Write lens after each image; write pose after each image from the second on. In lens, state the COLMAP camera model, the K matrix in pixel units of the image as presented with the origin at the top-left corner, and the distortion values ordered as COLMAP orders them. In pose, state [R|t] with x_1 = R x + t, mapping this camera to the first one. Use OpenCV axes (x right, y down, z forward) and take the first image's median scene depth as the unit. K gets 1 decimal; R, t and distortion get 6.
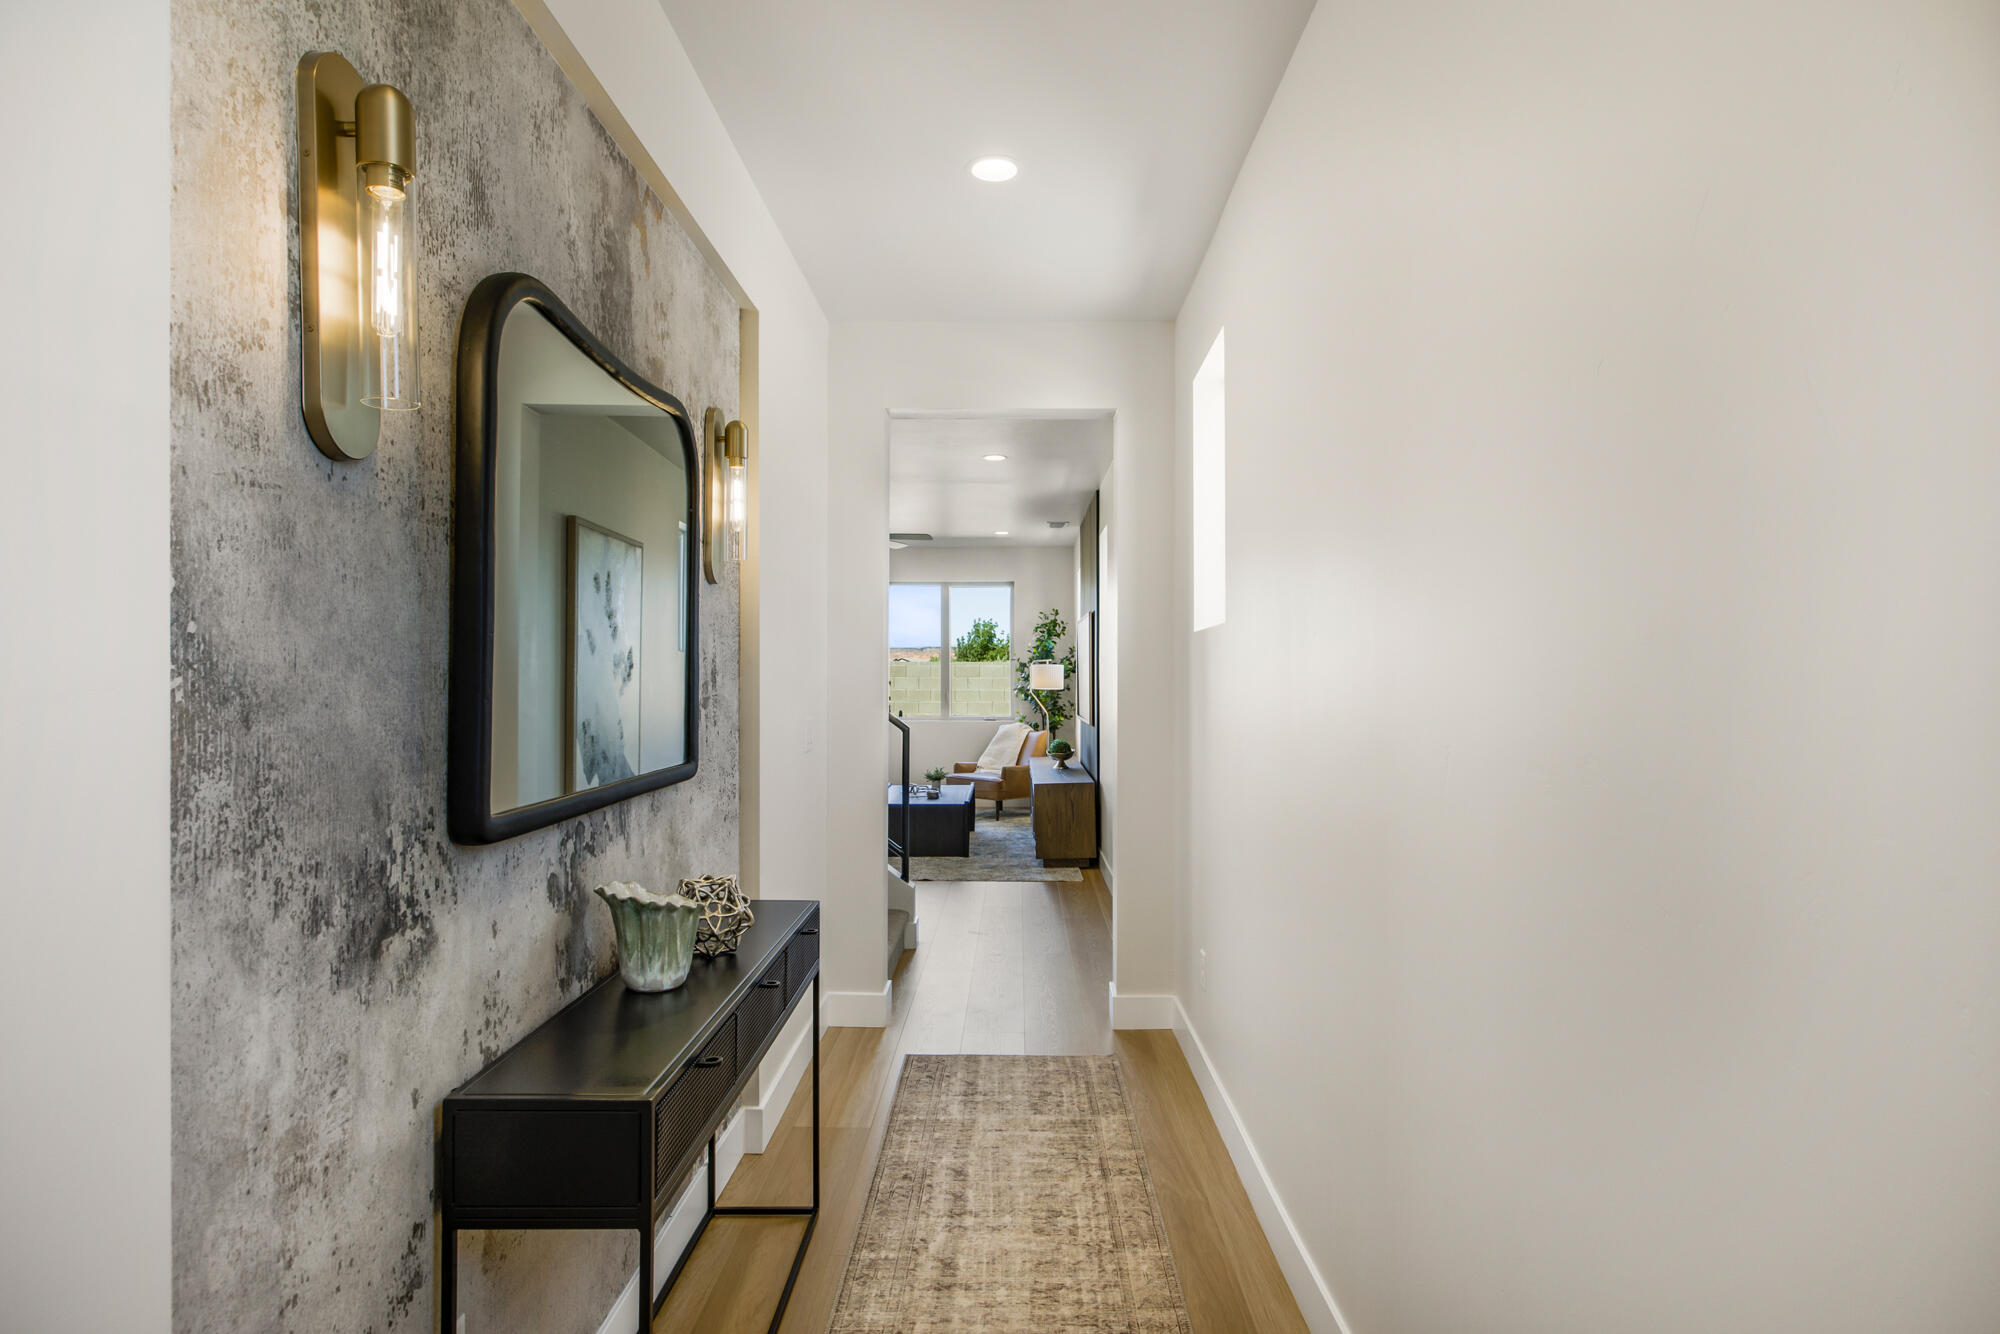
lens RADIAL K [[1740.1, 0, 1000.0], [0, 1740.1, 667.0], [0, 0, 1]] dist [0.000060, -0.000036]
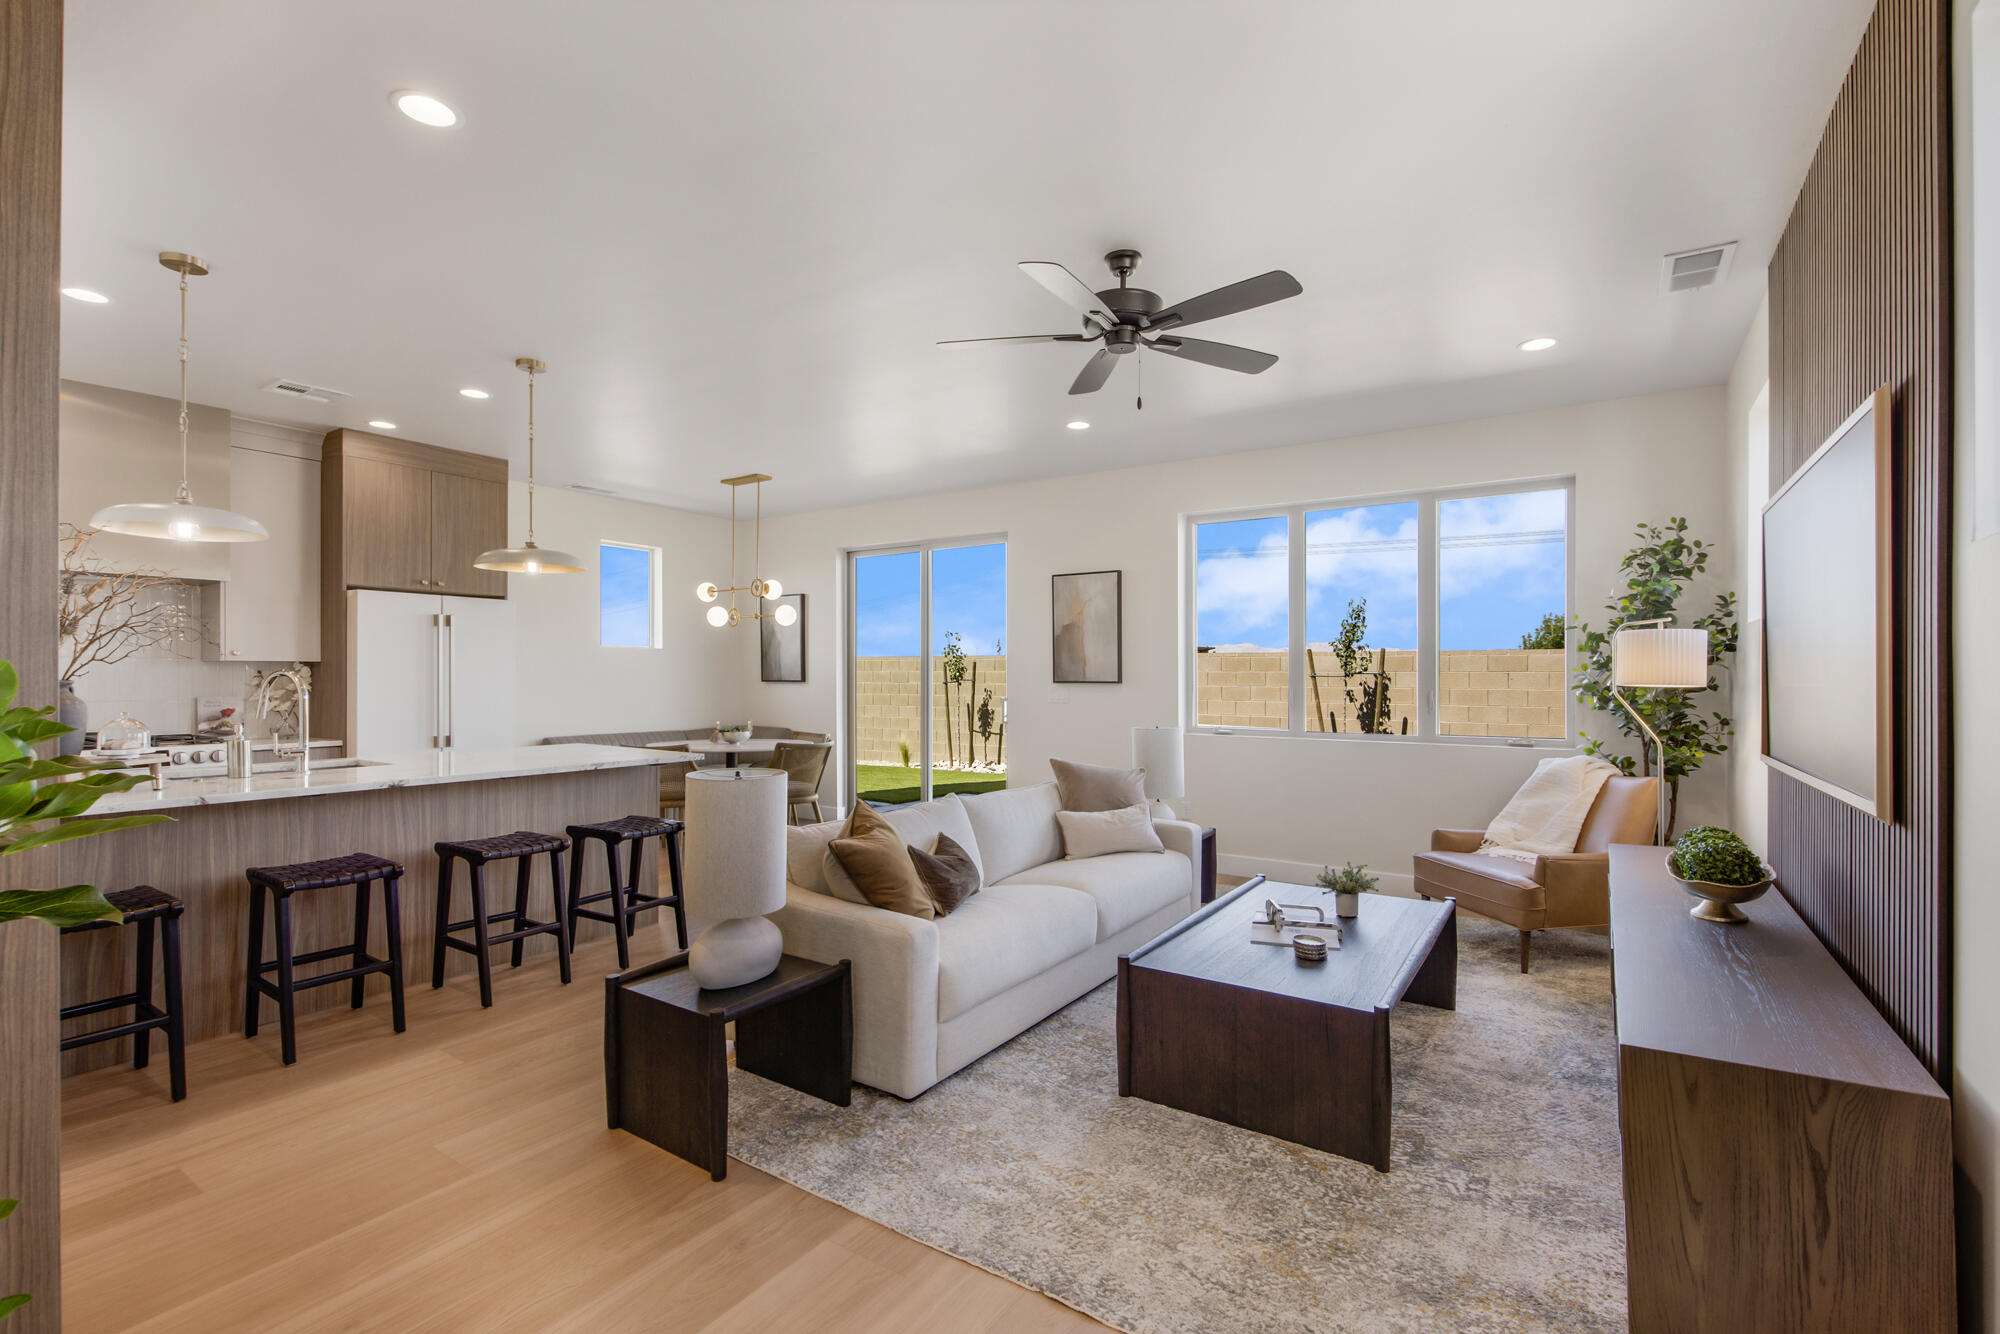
lens RADIAL K [[890.6, 0, 1002.9], [0, 890.6, 676.8], [0, 0, 1]] dist [0.001921, 0.000227]
pose [[0.831741, 0.002924, -0.555156, 0.013952], [-0.003979, 0.999992, -0.000694, 0.010891], [0.555150, 0.002786, 0.831746, 0.706211]]
